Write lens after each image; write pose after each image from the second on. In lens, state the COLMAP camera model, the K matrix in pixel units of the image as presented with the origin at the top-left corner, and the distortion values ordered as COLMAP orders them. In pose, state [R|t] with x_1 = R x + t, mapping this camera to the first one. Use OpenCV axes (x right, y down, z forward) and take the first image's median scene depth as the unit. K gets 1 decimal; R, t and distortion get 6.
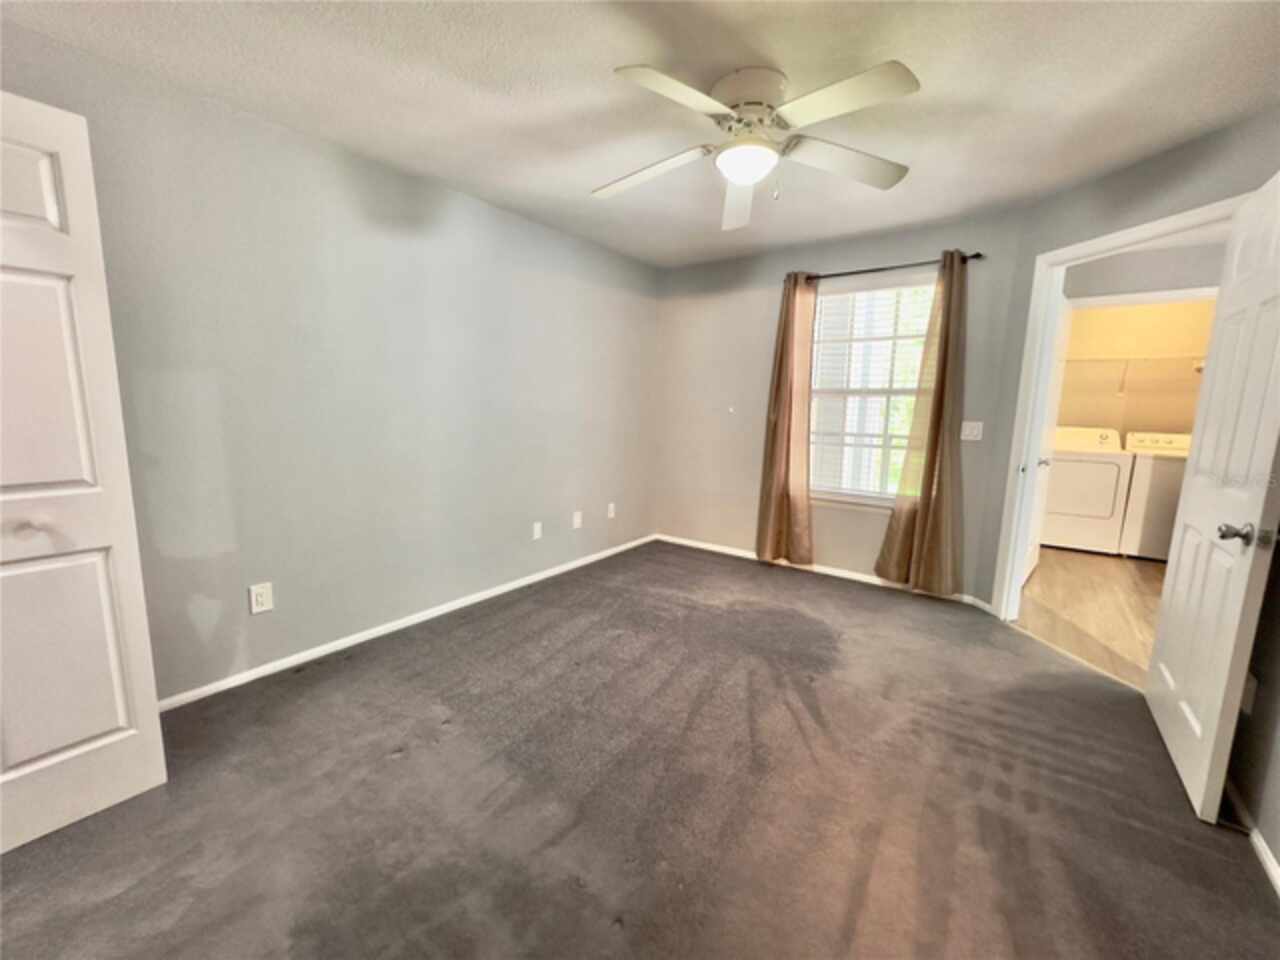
lens RADIAL K [[512.0, 0, 640.0], [0, 512.0, 480.0], [0, 0, 1]] dist [-0.001779, 0.000250]
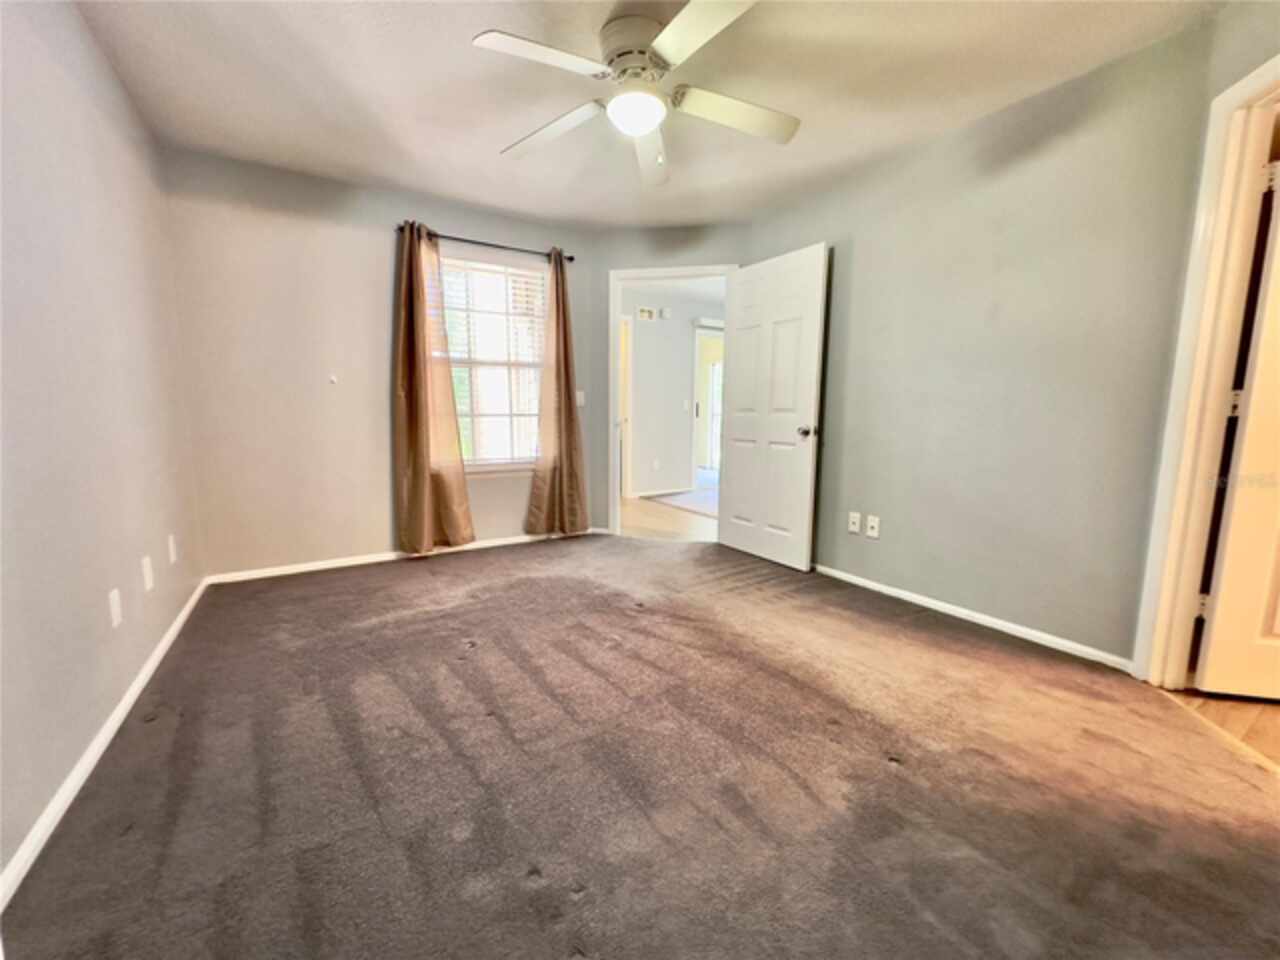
lens RADIAL K [[512.0, 0, 640.0], [0, 512.0, 480.0], [0, 0, 1]] dist [-0.001779, 0.000250]
pose [[0.364278, -0.137571, 0.921073, -0.465010], [0.139477, 0.985933, 0.092096, 0.007416], [-0.920786, 0.094920, 0.378342, 0.373842]]
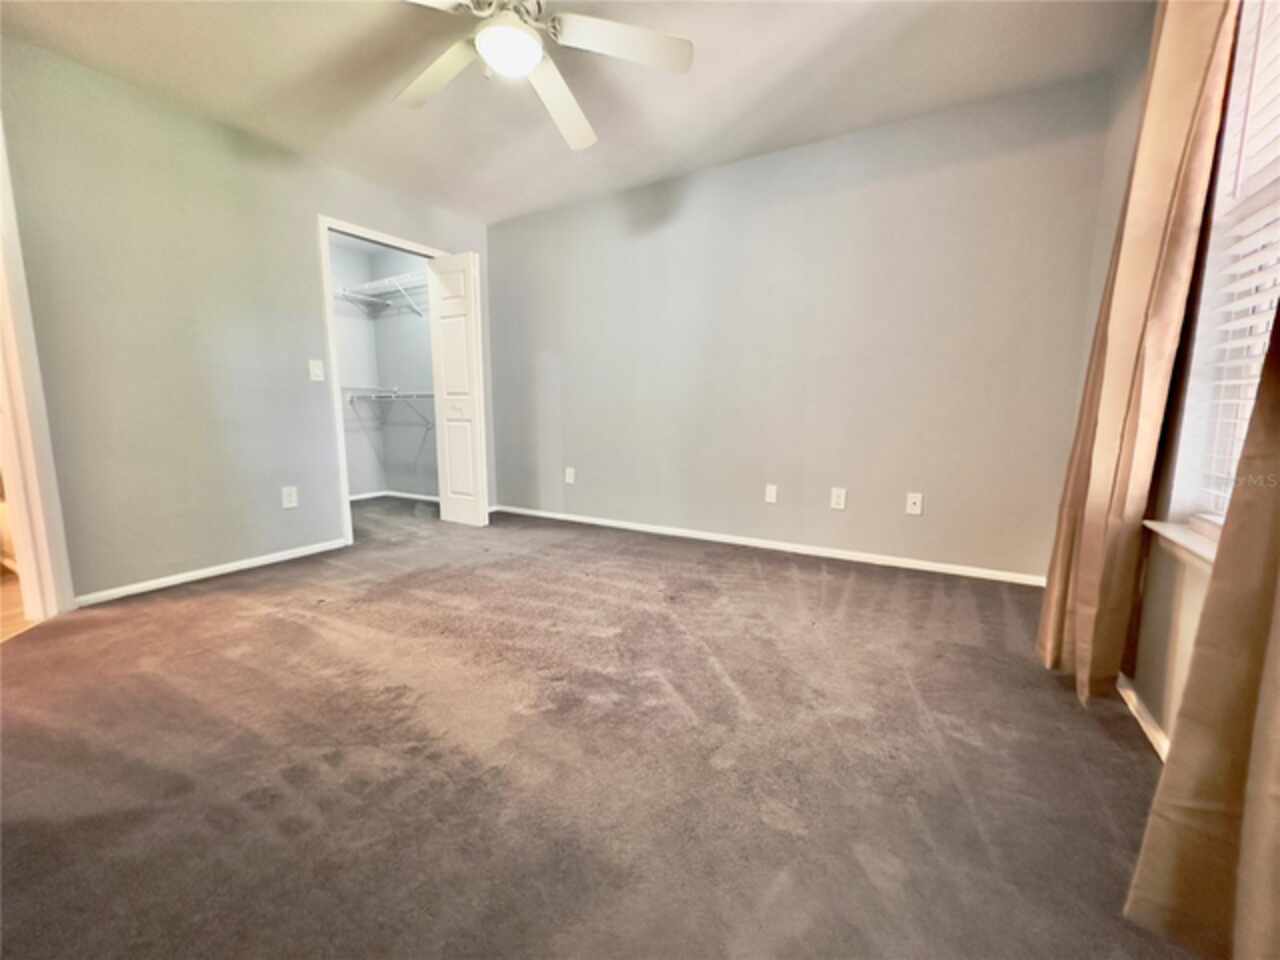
lens RADIAL K [[512.0, 0, 640.0], [0, 512.0, 480.0], [0, 0, 1]] dist [-0.001779, 0.000250]
pose [[0.106258, 0.119115, -0.987178, 0.703287], [-0.147853, 0.983655, 0.102775, 0.016606], [0.983285, 0.135037, 0.122133, 0.683555]]
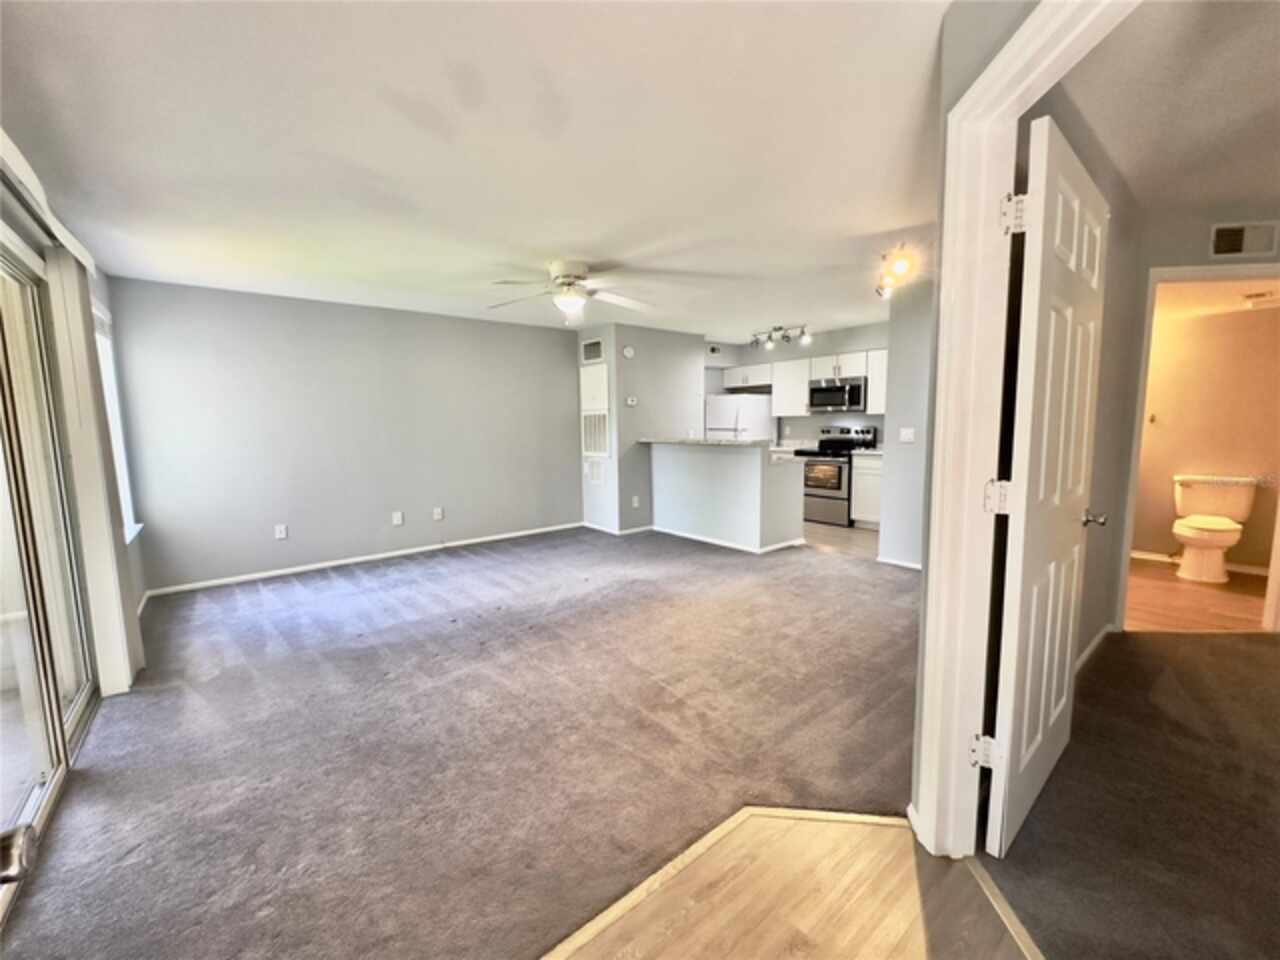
lens RADIAL K [[512.0, 0, 640.0], [0, 512.0, 480.0], [0, 0, 1]] dist [-0.001779, 0.000250]
pose [[-0.969692, -0.028202, 0.242698, 0.862042], [0.036116, 0.965860, 0.256536, -0.151294], [-0.241648, 0.257526, -0.935568, 1.059535]]
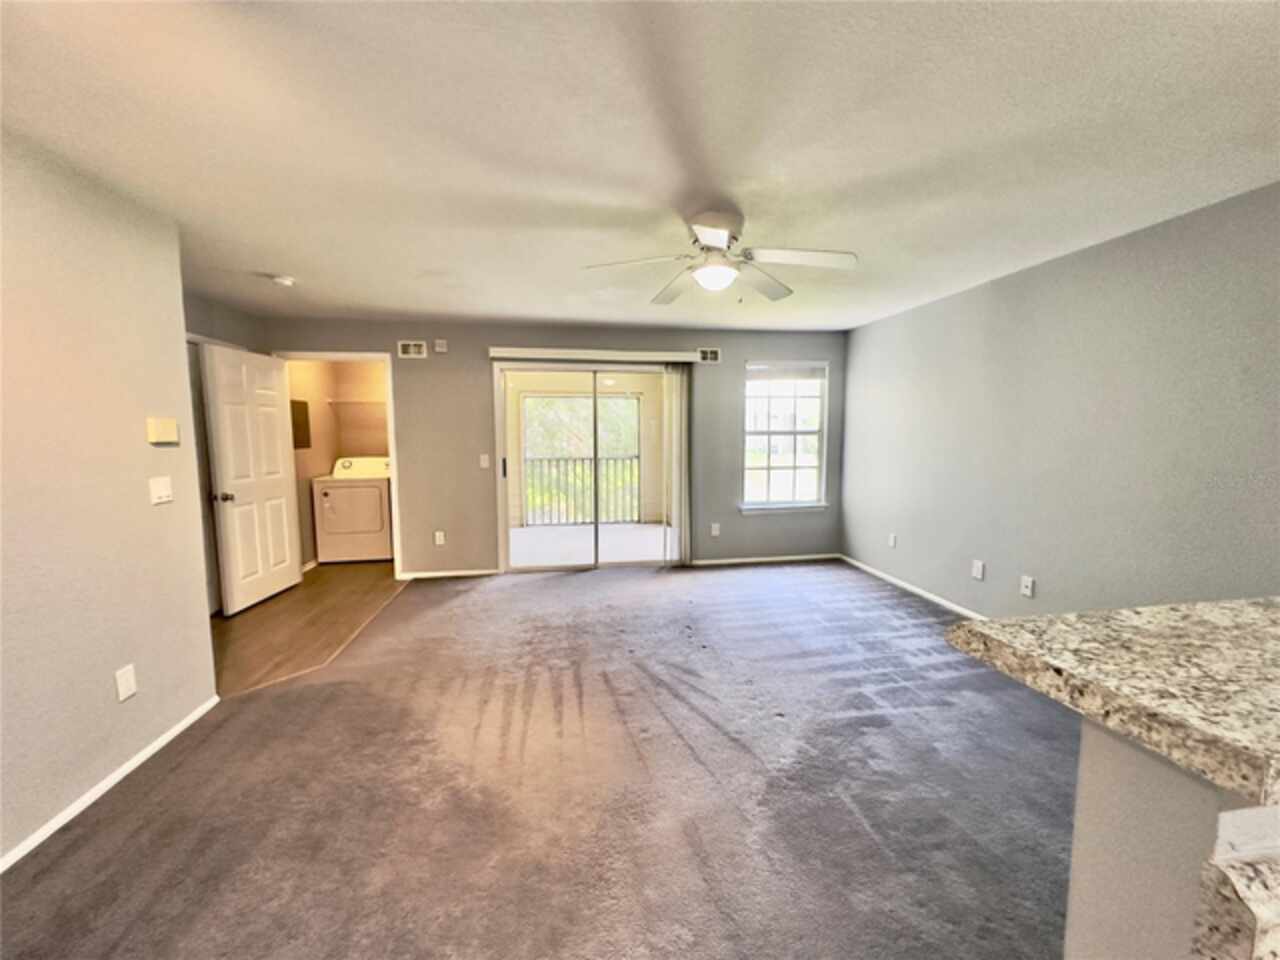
lens RADIAL K [[512.0, 0, 640.0], [0, 512.0, 480.0], [0, 0, 1]] dist [-0.001779, 0.000250]
pose [[0.700077, -0.091598, 0.708168, 0.652171], [0.123747, 0.992296, 0.006015, 0.029618], [-0.703263, 0.083423, 0.706018, -0.405305]]
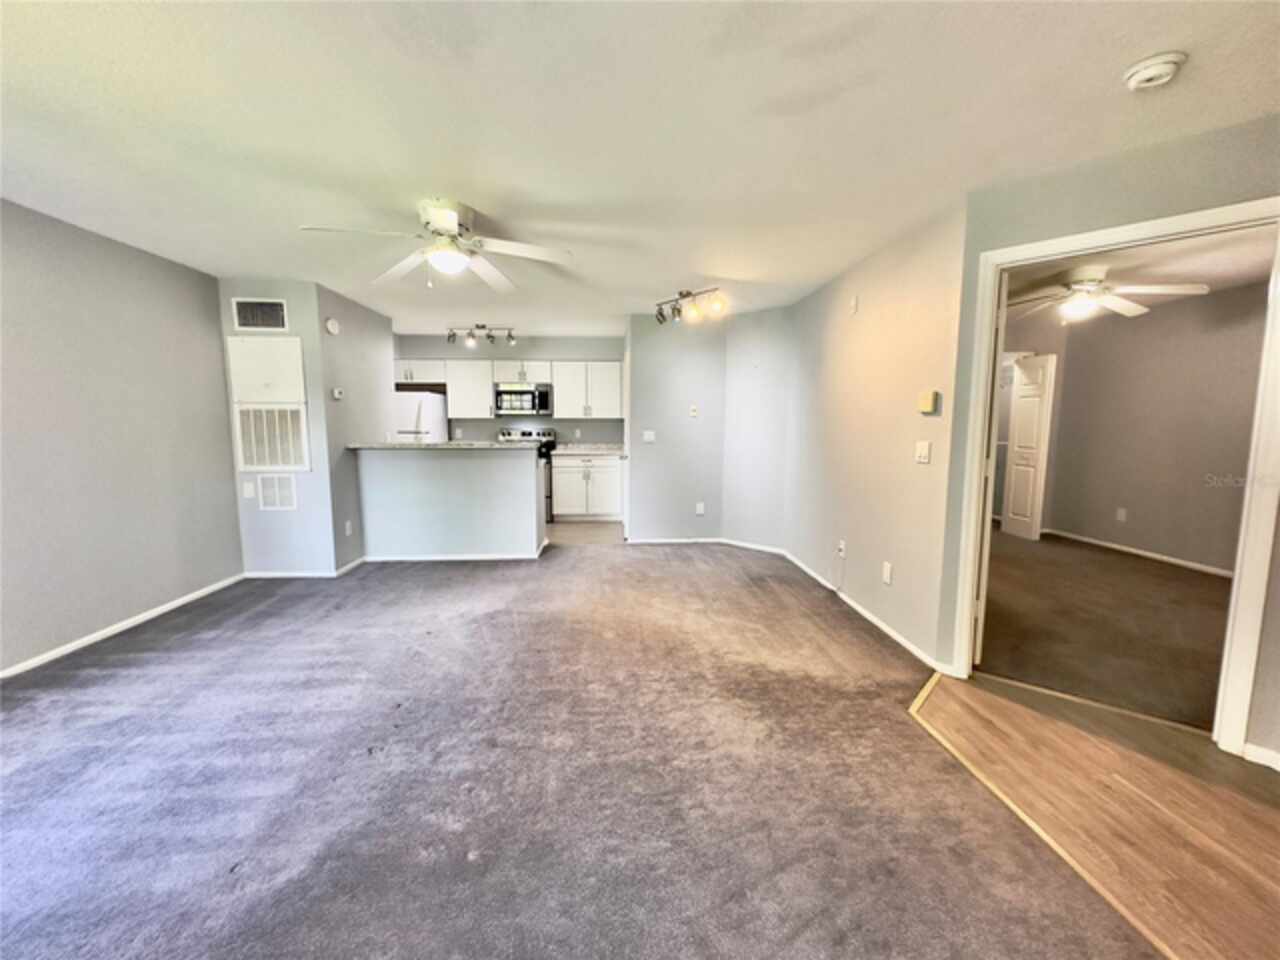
lens RADIAL K [[512.0, 0, 640.0], [0, 512.0, 480.0], [0, 0, 1]] dist [-0.001779, 0.000250]
pose [[-0.764691, 0.055252, -0.642024, 1.564616], [-0.110046, 0.970485, 0.214591, -0.113950], [0.634931, 0.234748, -0.736041, 0.853189]]
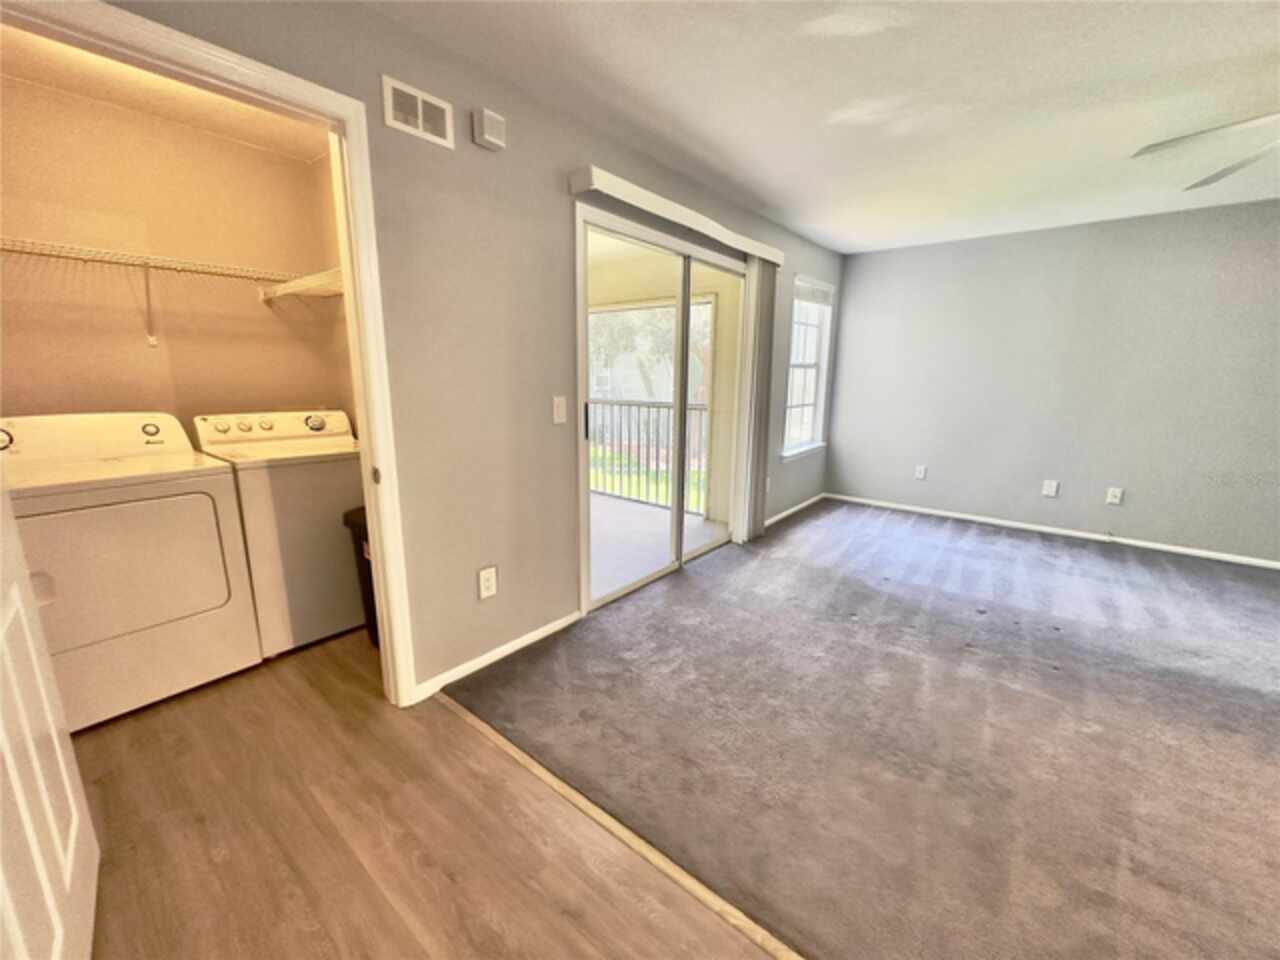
lens RADIAL K [[512.0, 0, 640.0], [0, 512.0, 480.0], [0, 0, 1]] dist [-0.001779, 0.000250]
pose [[0.047109, -0.222385, 0.973820, 0.658599], [0.140535, 0.966681, 0.213956, -0.109490], [-0.988954, 0.126777, 0.076792, 0.750074]]
